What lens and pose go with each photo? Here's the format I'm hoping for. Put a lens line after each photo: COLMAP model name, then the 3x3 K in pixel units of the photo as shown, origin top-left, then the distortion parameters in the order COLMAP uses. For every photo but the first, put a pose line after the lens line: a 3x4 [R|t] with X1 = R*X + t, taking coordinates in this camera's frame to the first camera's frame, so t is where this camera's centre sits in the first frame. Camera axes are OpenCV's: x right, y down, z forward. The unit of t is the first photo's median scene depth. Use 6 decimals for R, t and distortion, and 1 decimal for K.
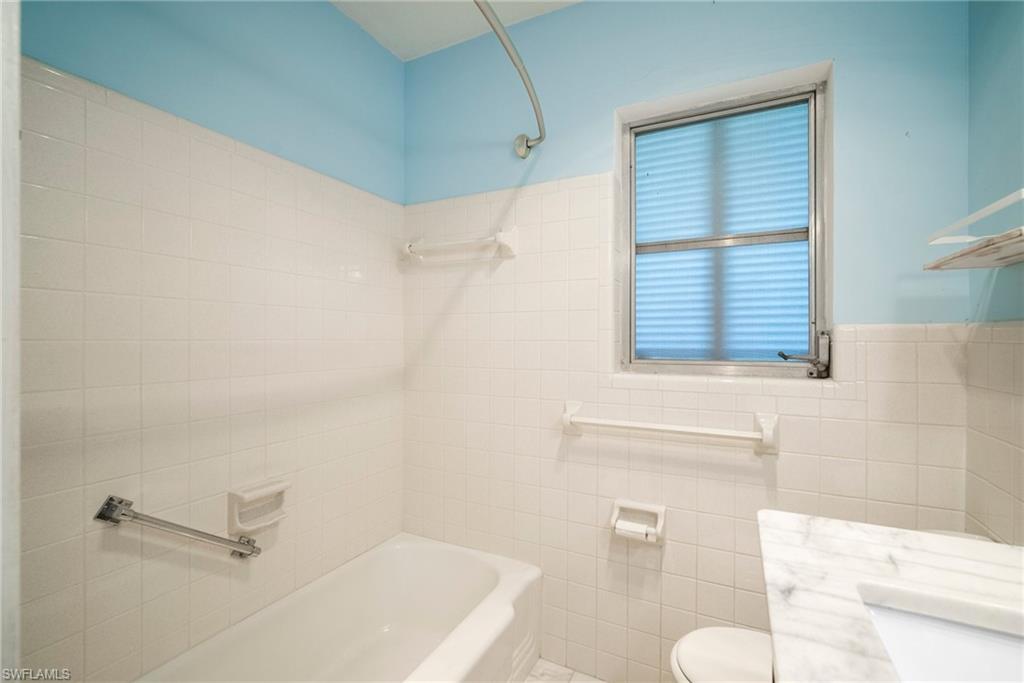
lens RADIAL K [[447.8, 0, 514.2], [0, 447.8, 338.2], [0, 0, 1]] dist [-0.014376, 0.005524]
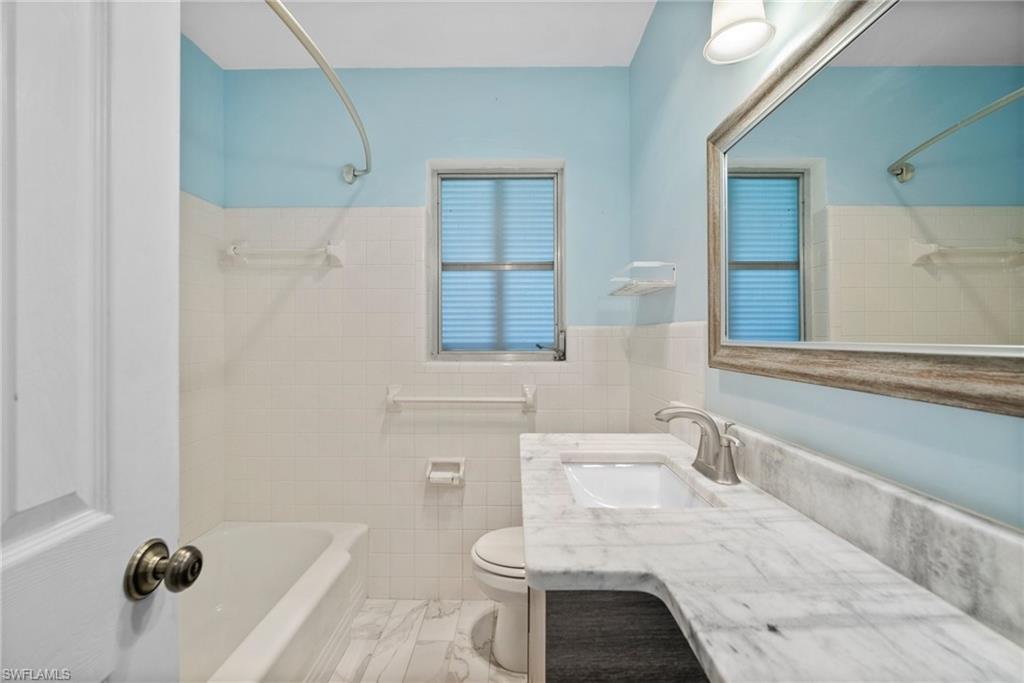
lens RADIAL K [[447.8, 0, 514.2], [0, 447.8, 338.2], [0, 0, 1]] dist [-0.014376, 0.005524]
pose [[0.897219, -0.007186, 0.441528, -0.126500], [0.002567, 0.999936, 0.011057, -0.004251], [-0.441579, -0.008787, 0.897179, -0.289099]]
